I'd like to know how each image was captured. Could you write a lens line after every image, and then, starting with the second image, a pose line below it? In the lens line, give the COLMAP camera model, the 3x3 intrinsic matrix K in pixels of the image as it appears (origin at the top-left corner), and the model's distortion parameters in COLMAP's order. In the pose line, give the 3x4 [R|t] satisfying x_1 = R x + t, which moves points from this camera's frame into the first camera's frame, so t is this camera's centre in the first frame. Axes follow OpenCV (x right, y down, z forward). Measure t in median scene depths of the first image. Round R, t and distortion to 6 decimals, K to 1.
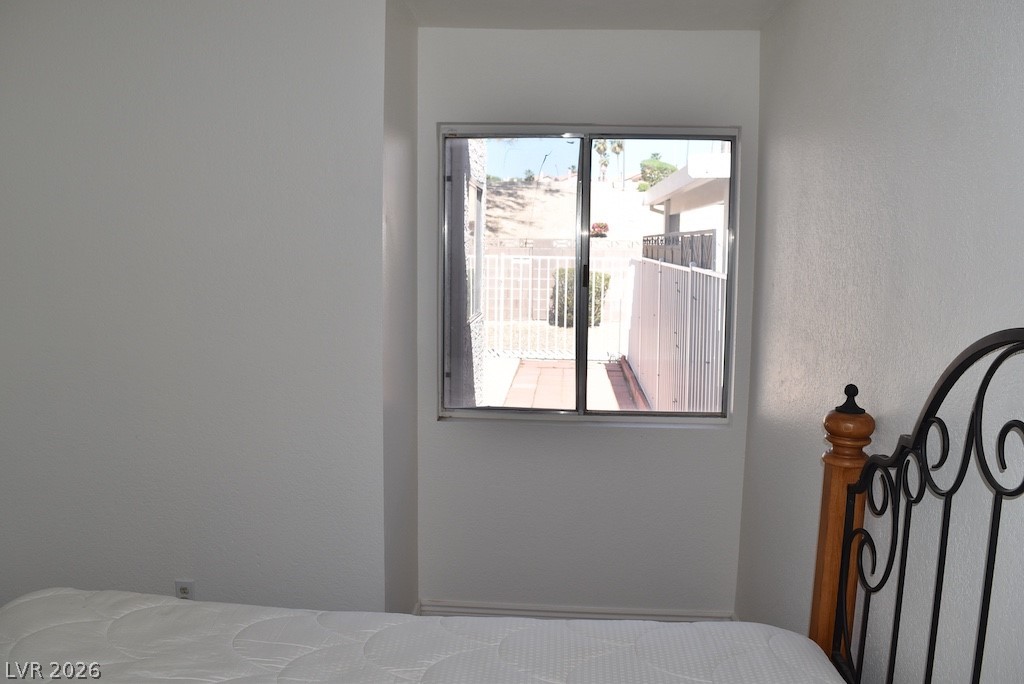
lens RADIAL K [[798.5, 0, 512.0], [0, 798.5, 342.0], [0, 0, 1]] dist [-0.060719, 0.002407]
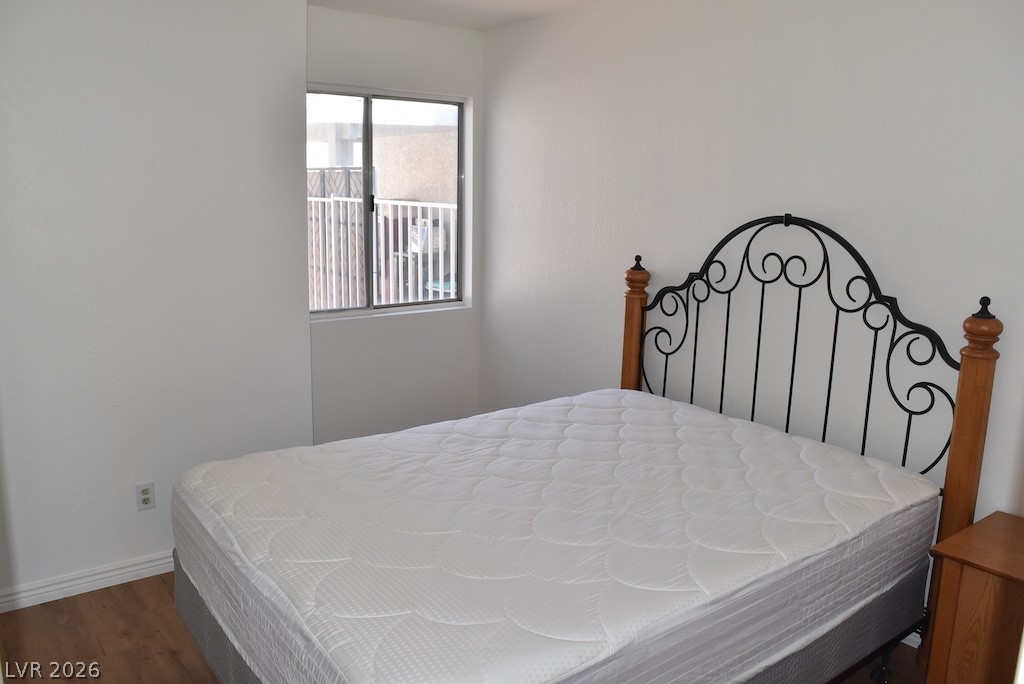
lens RADIAL K [[798.5, 0, 512.0], [0, 798.5, 342.0], [0, 0, 1]] dist [-0.060719, 0.002407]
pose [[0.761557, -0.123727, 0.636178, -1.044988], [0.071758, 0.991670, 0.106966, 0.034402], [-0.644113, -0.035810, 0.764091, -0.277537]]
